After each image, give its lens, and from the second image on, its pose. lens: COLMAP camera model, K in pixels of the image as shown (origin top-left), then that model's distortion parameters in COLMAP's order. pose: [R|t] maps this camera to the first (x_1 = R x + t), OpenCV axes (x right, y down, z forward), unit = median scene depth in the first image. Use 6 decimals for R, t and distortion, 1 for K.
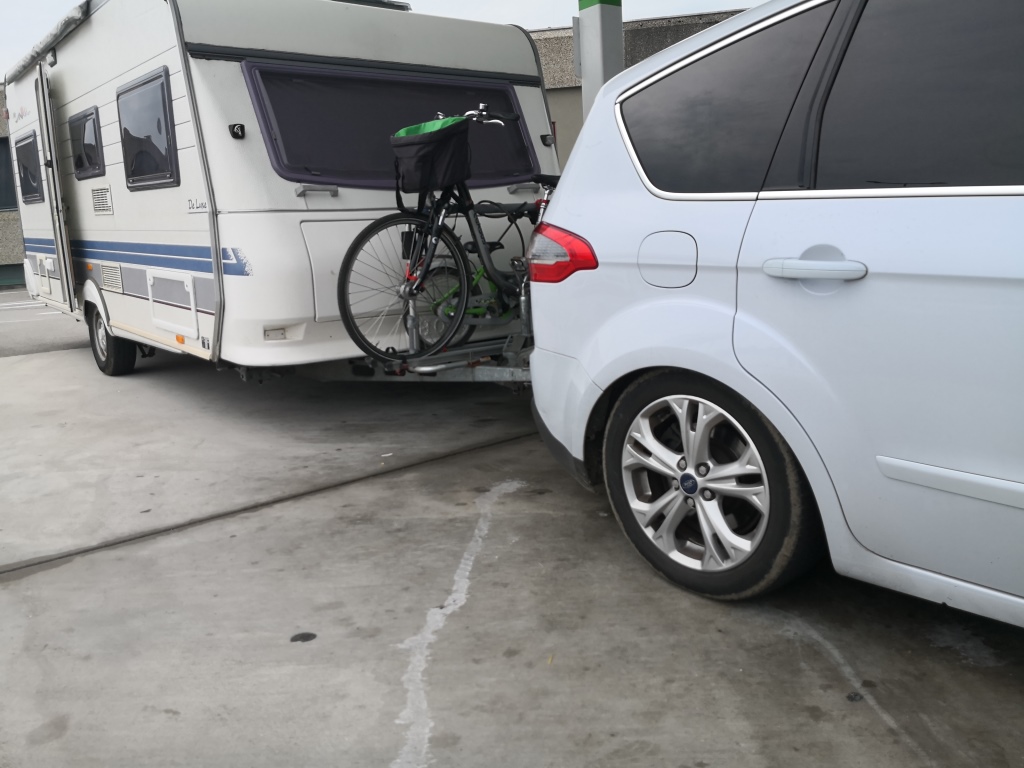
lens RADIAL K [[812.4, 0, 511.7], [0, 812.4, 379.7], [0, 0, 1]] dist [0.041019, -0.003865]
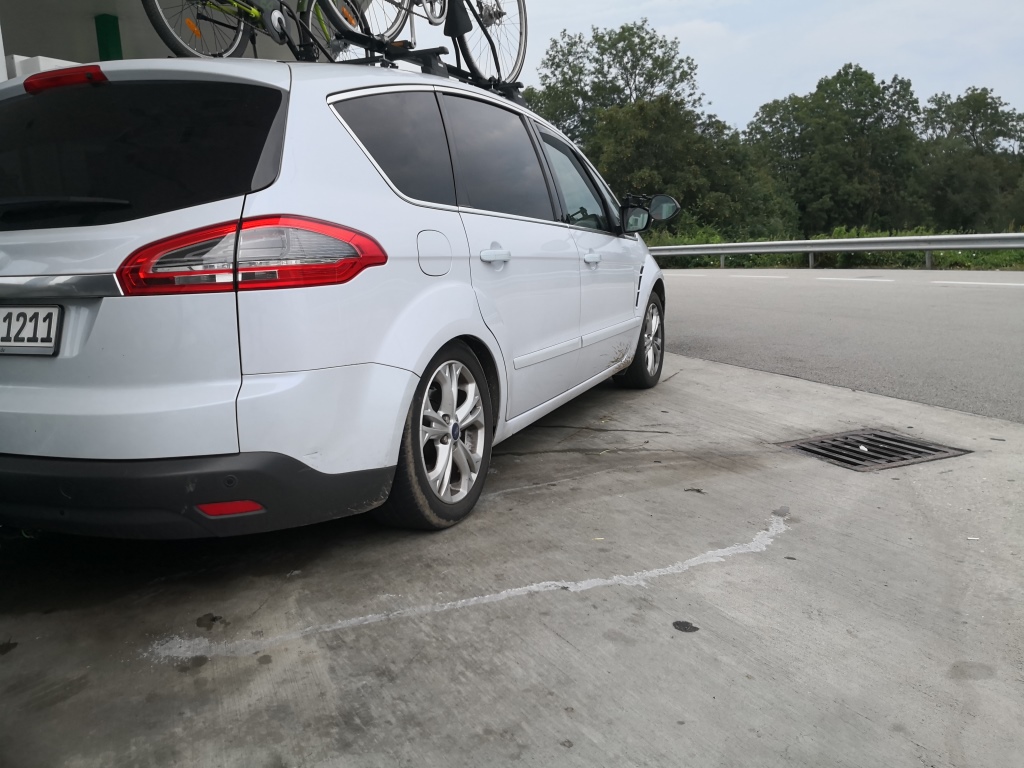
lens RADIAL K [[812.4, 0, 511.8], [0, 812.4, 387.1], [0, 0, 1]] dist [0.041019, -0.003865]
pose [[-0.437821, -0.056540, 0.897283, -0.860688], [0.257617, 0.948283, 0.185455, -0.134774], [-0.861363, 0.312352, -0.400612, 1.288136]]
